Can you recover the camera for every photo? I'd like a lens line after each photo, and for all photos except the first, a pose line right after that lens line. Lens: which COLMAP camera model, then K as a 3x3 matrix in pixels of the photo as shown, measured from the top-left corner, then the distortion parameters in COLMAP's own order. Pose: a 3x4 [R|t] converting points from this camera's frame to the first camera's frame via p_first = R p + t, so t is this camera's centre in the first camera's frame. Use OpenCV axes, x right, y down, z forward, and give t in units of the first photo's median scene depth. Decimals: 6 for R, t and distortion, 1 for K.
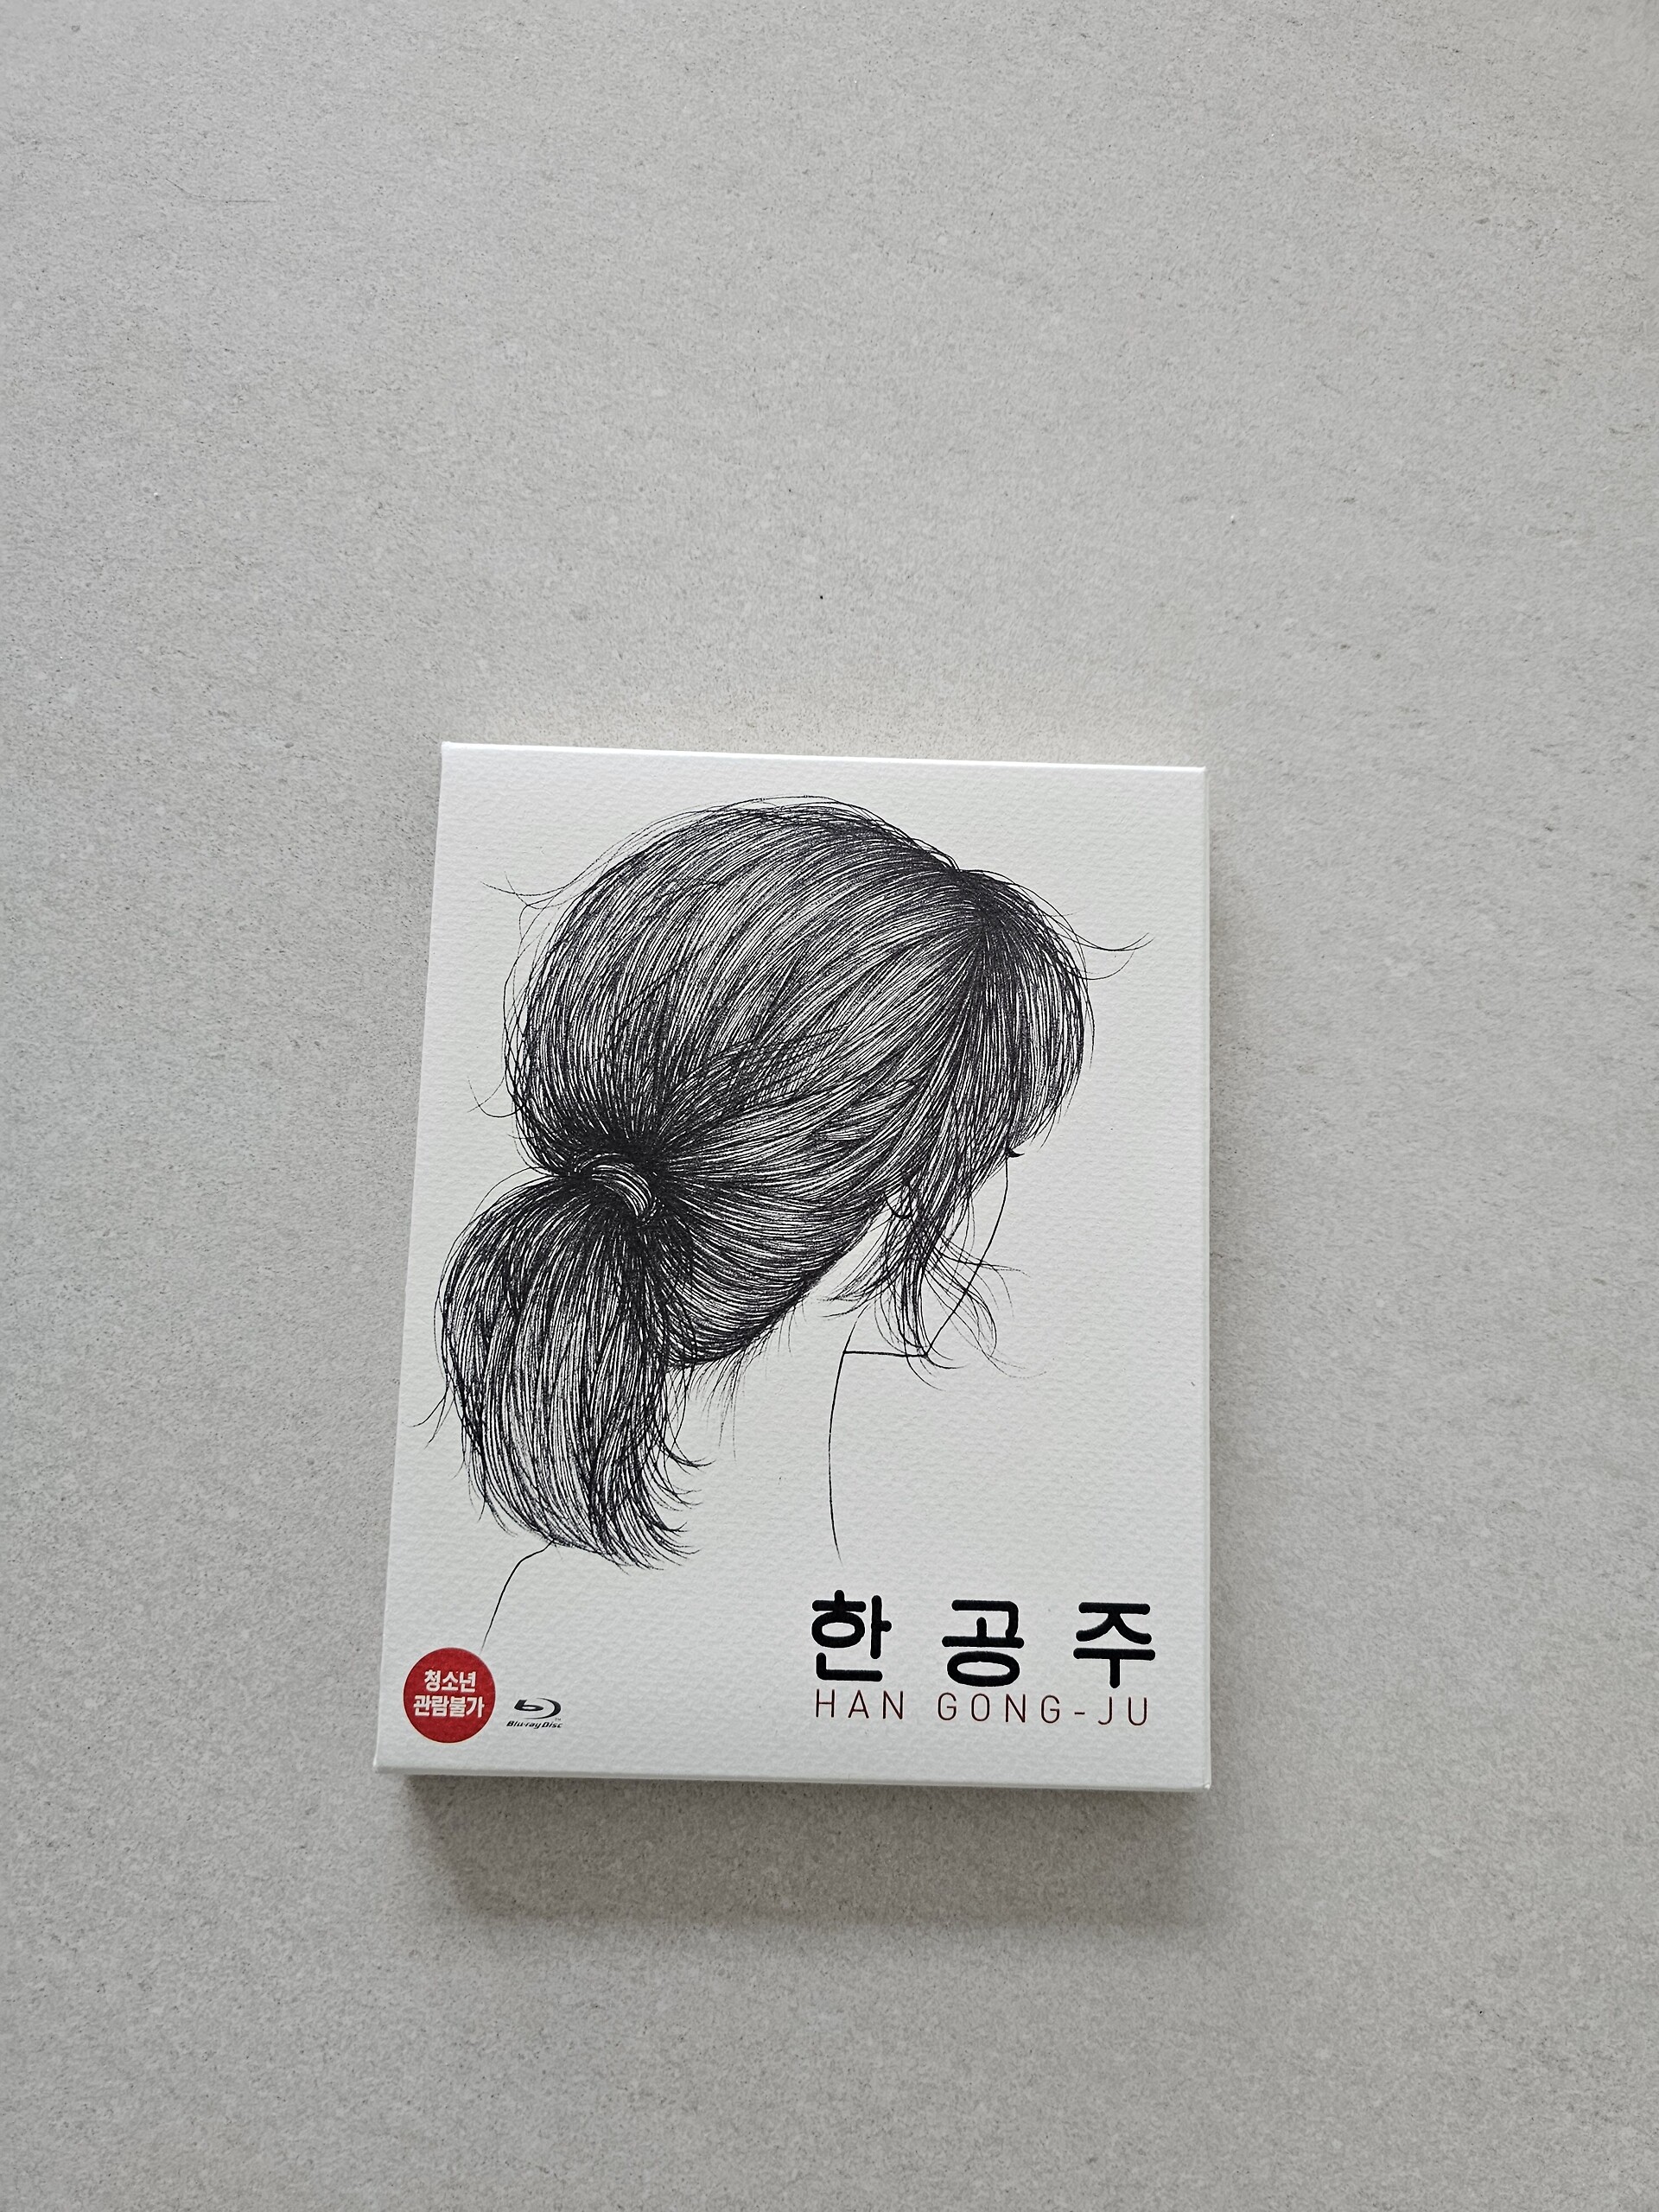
lens RADIAL K [[1496.6, 0, 829.5], [0, 1496.6, 1106.0], [0, 0, 1]] dist [-0.002706, -0.005474]
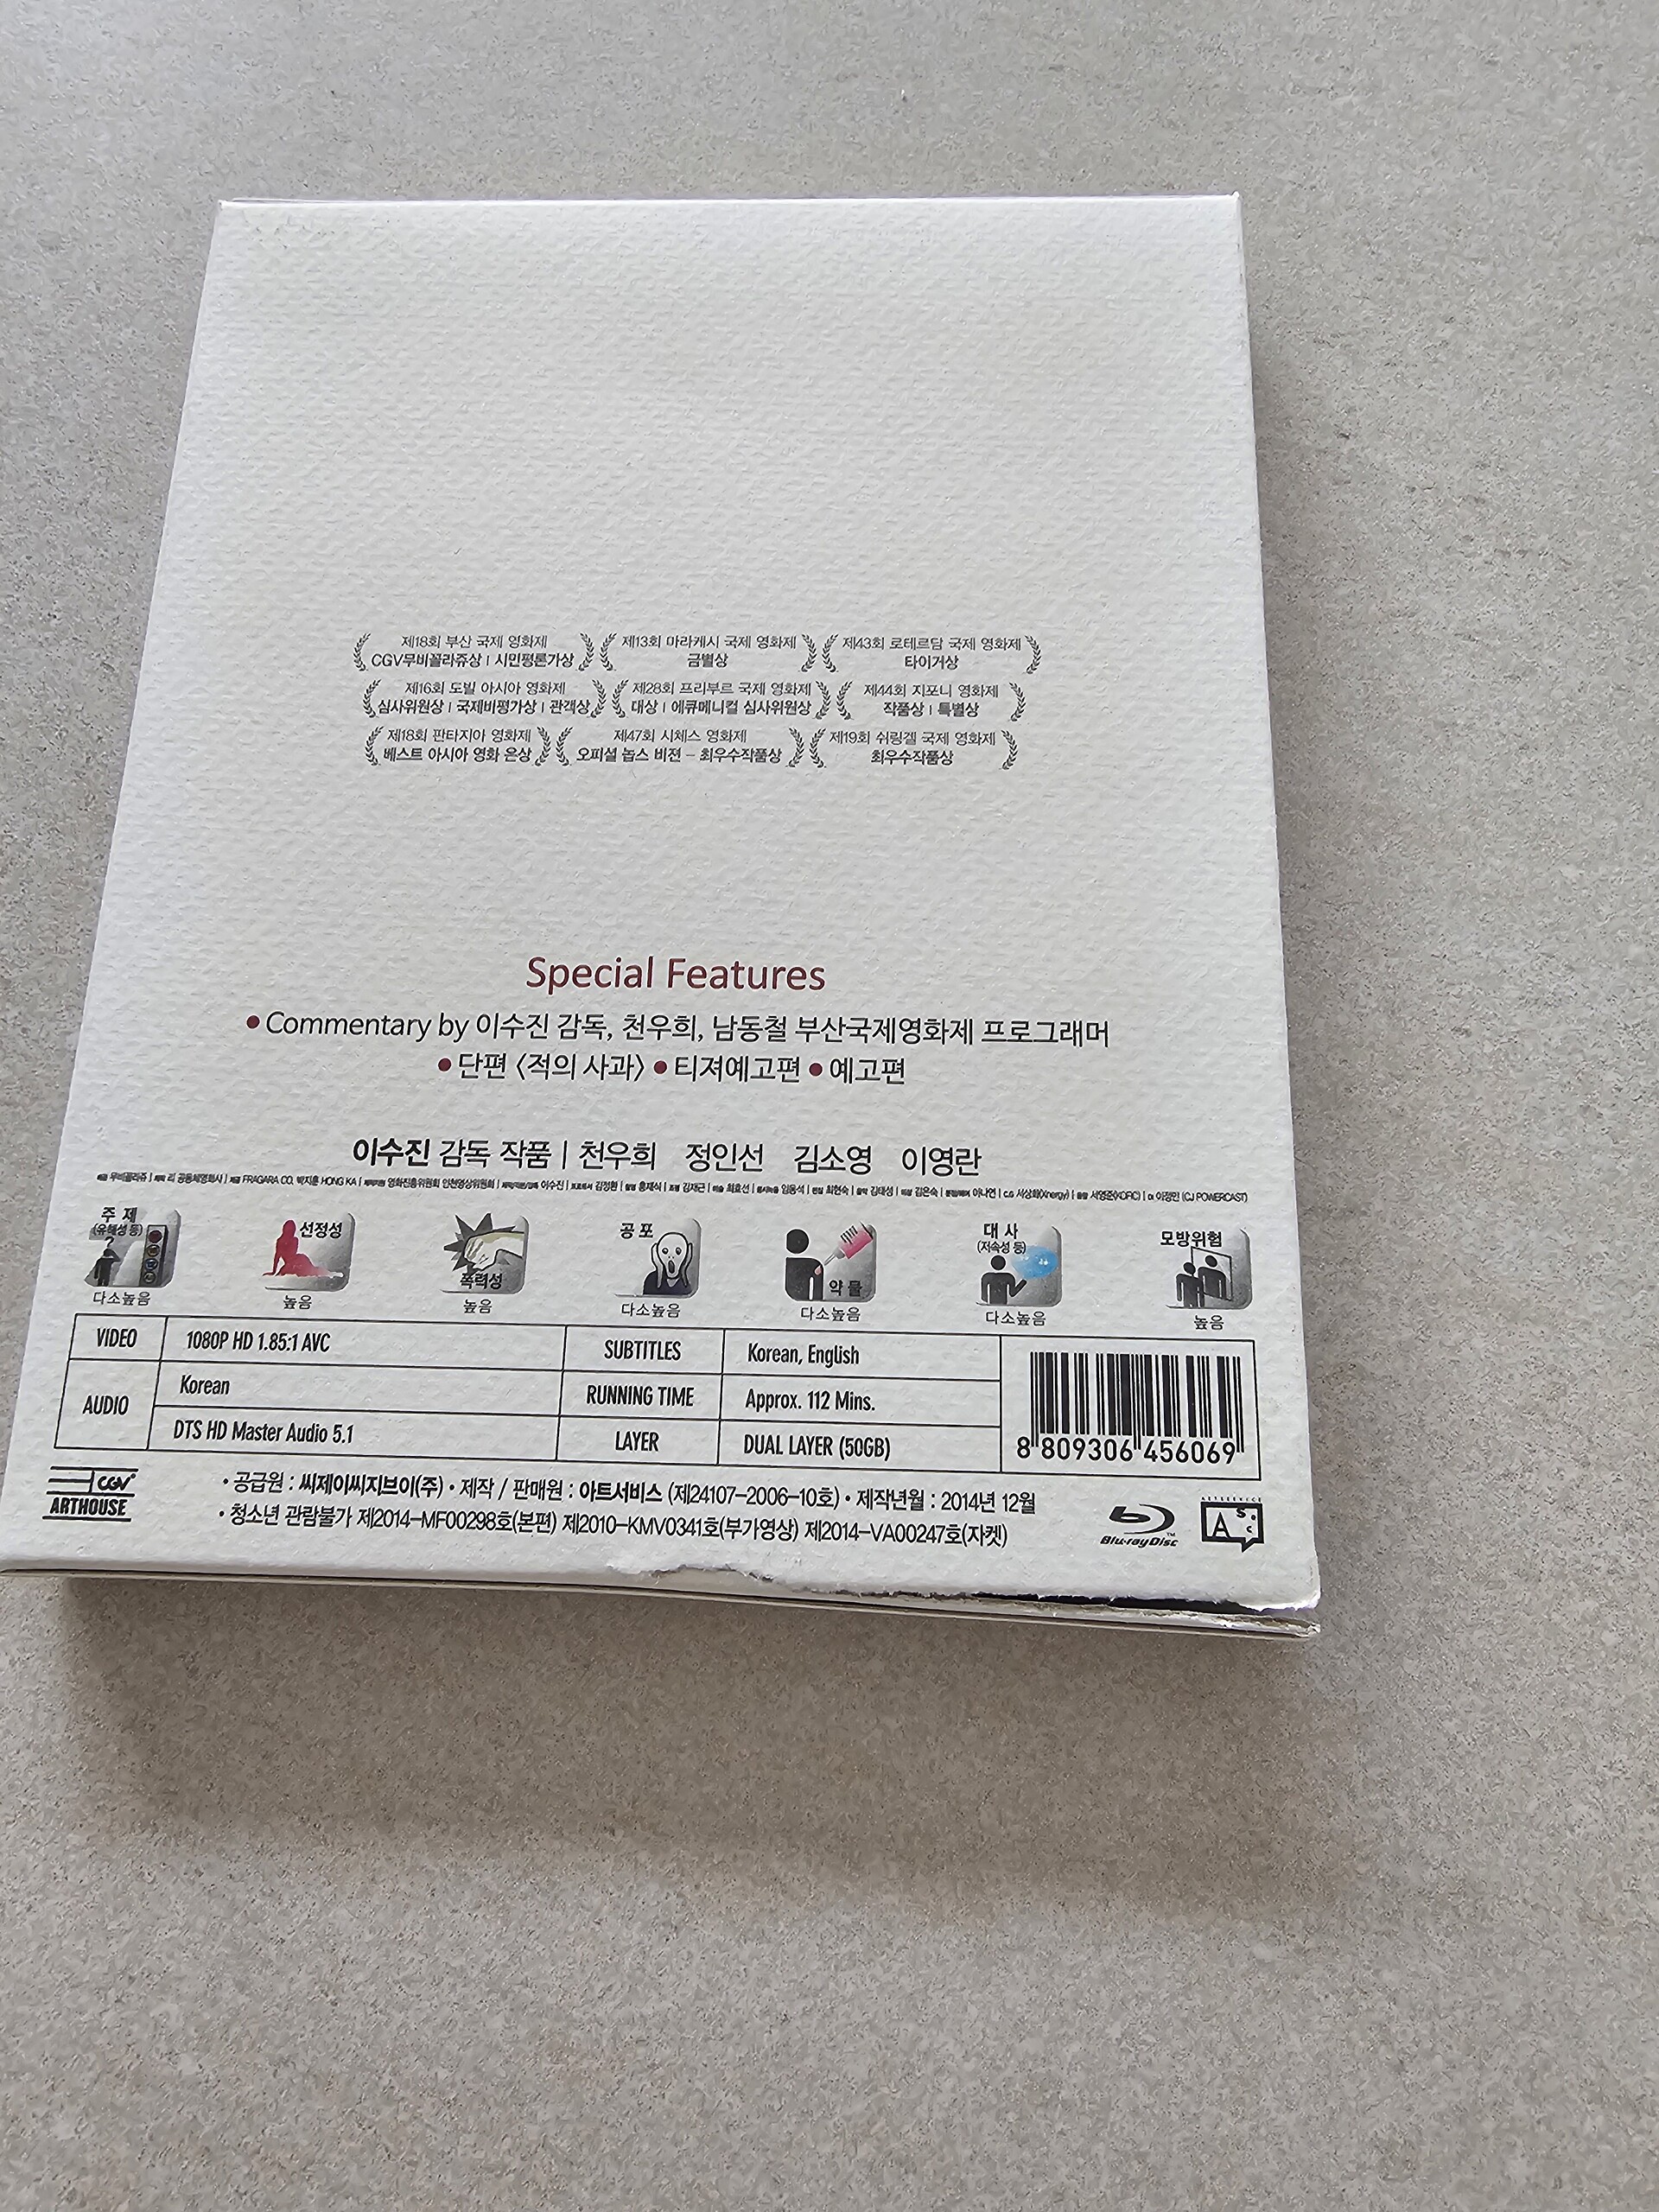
lens RADIAL K [[889.5, 0, 829.5], [0, 889.5, 1106.0], [0, 0, 1]] dist [-0.000500, -0.000282]
pose [[0.943188, 0.011322, 0.332066, 0.106446], [-0.029357, 0.998350, 0.049345, 0.132270], [-0.330960, -0.056290, 0.941965, 0.676690]]
